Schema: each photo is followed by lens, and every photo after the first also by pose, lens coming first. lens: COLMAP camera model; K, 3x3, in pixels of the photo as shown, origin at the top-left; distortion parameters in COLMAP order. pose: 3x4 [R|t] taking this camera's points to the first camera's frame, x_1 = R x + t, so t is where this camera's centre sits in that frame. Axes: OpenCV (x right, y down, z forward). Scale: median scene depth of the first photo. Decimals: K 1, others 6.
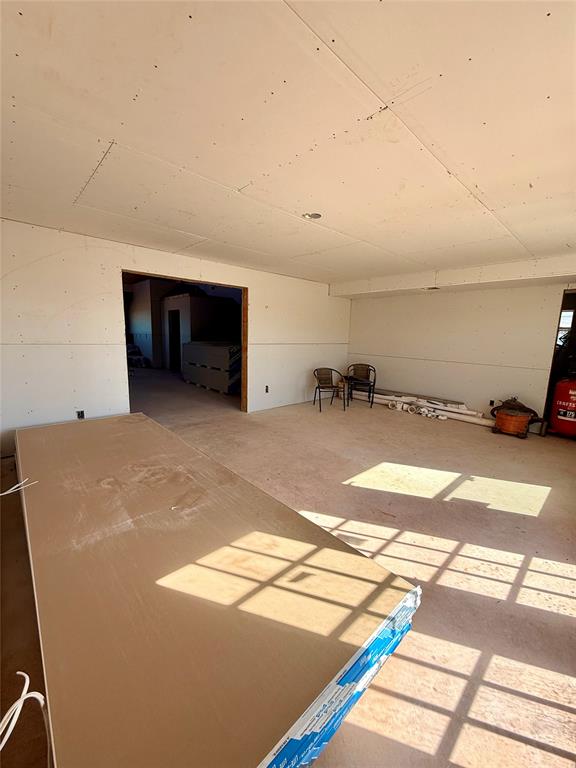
lens RADIAL K [[306.3, 0, 288.2], [0, 306.3, 380.9], [0, 0, 1]] dist [0.002423, 0.000291]
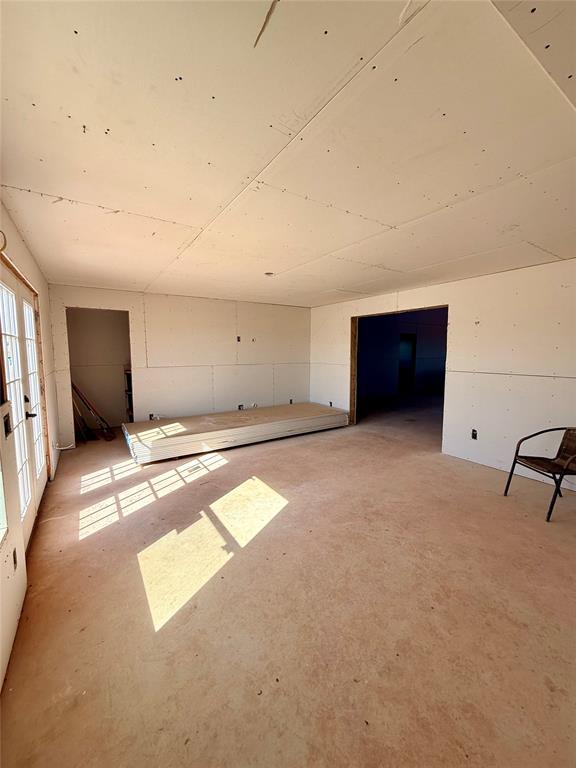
lens RADIAL K [[306.3, 0, 288.2], [0, 306.3, 380.9], [0, 0, 1]] dist [0.002423, 0.000291]
pose [[-0.163844, 0.069780, -0.984015, 1.229315], [-0.157078, 0.982923, 0.095857, -0.170258], [0.973900, 0.170273, -0.150085, 1.143493]]
